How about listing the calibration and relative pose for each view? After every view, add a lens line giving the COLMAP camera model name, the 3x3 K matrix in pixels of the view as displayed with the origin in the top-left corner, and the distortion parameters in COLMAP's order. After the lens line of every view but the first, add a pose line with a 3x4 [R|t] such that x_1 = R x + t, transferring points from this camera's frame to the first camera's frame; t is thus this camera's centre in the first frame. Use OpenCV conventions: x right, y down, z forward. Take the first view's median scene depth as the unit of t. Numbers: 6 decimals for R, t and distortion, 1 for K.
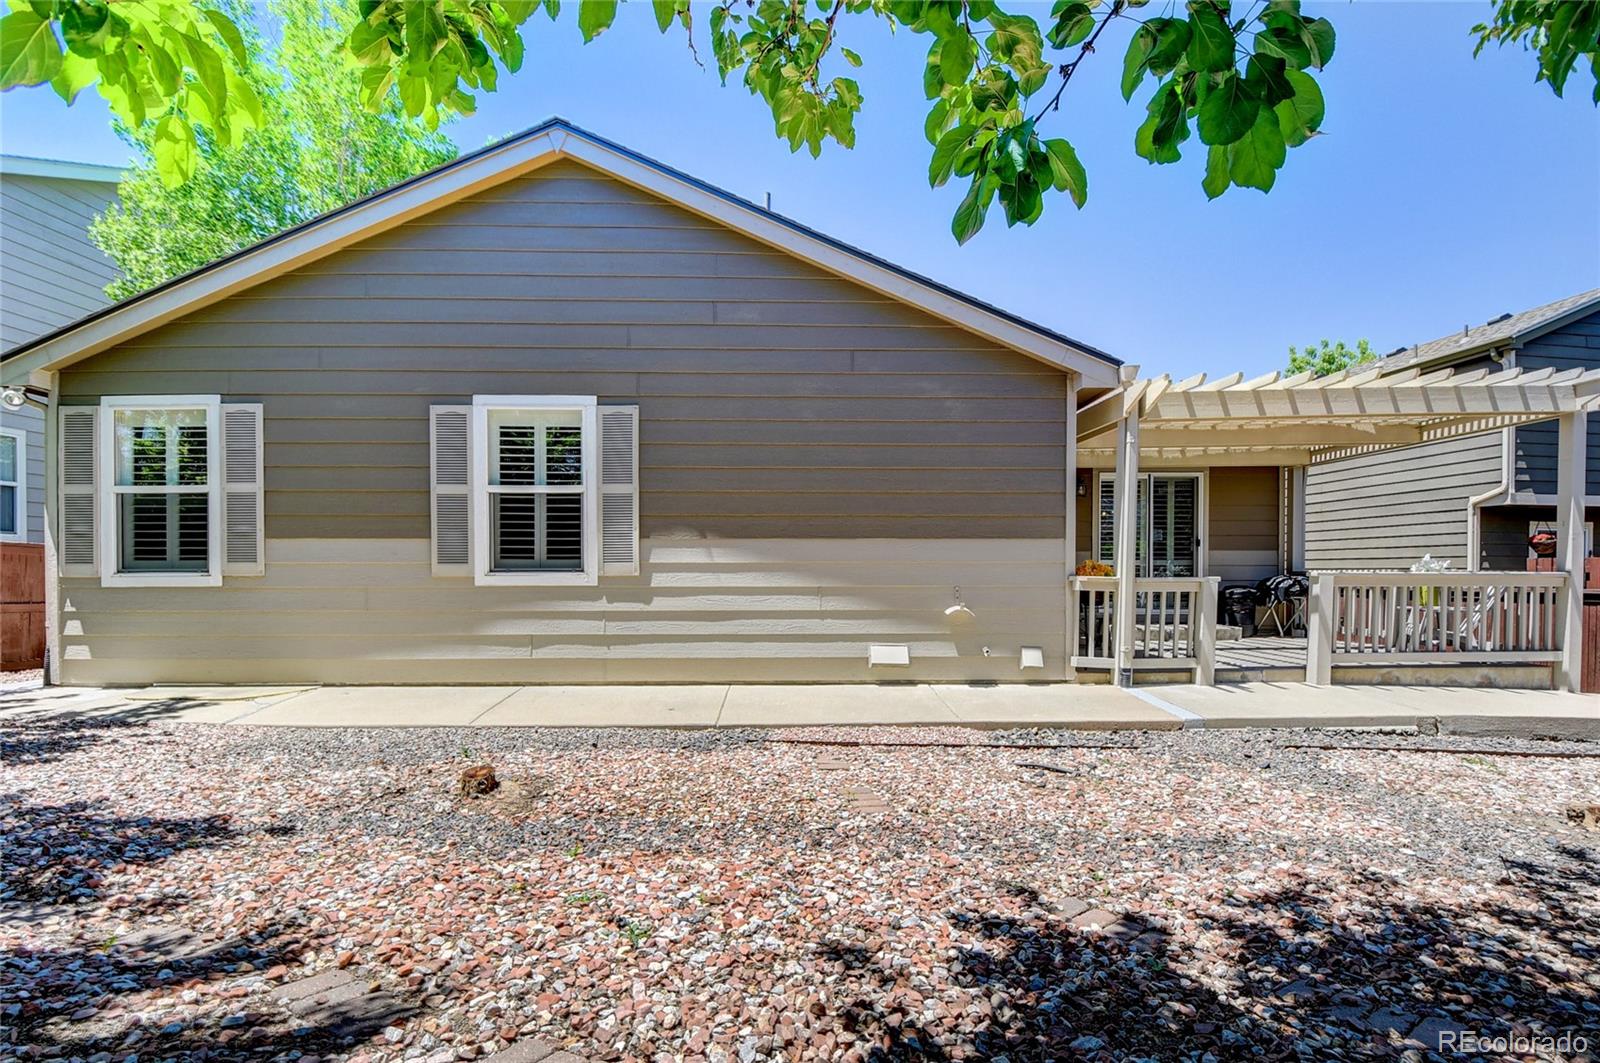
lens RADIAL K [[706.9, 0, 800.5], [0, 706.9, 580.5], [0, 0, 1]] dist [-0.000309, -0.000049]
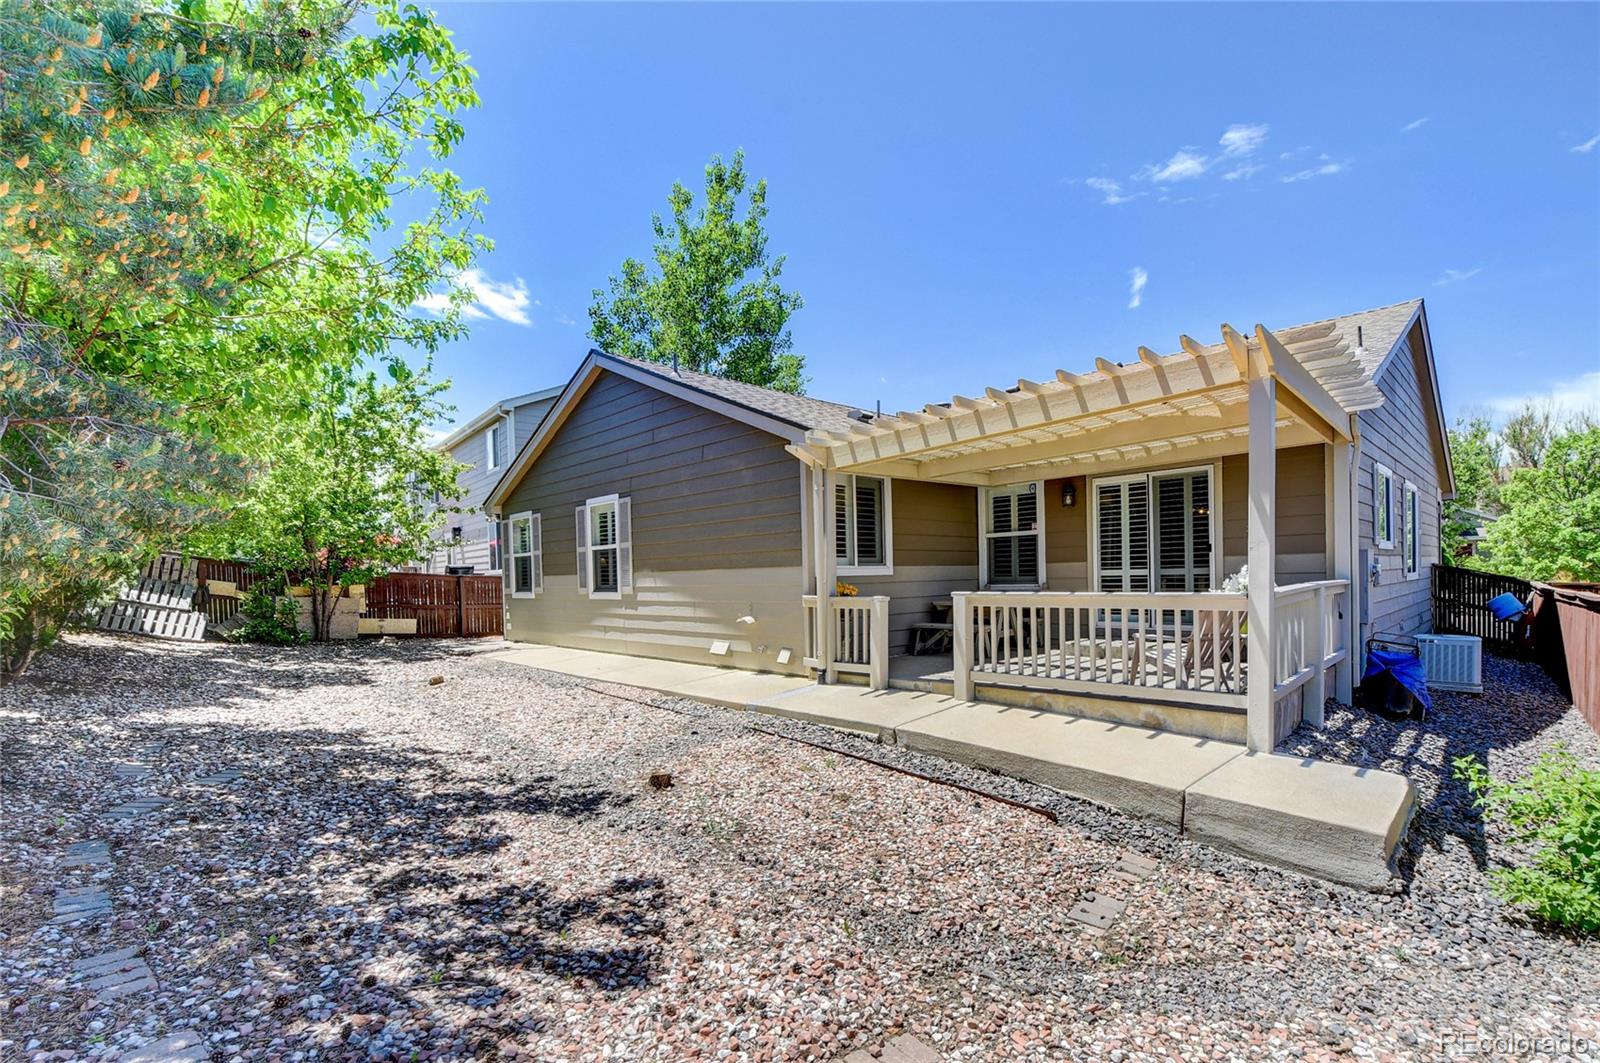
lens RADIAL K [[706.9, 0, 800.5], [0, 706.9, 580.5], [0, 0, 1]] dist [-0.000309, -0.000049]
pose [[0.677686, -0.012159, -0.735251, 1.324749], [0.008671, 0.999926, -0.008545, -0.021671], [0.735300, -0.000584, 0.677741, 0.124823]]
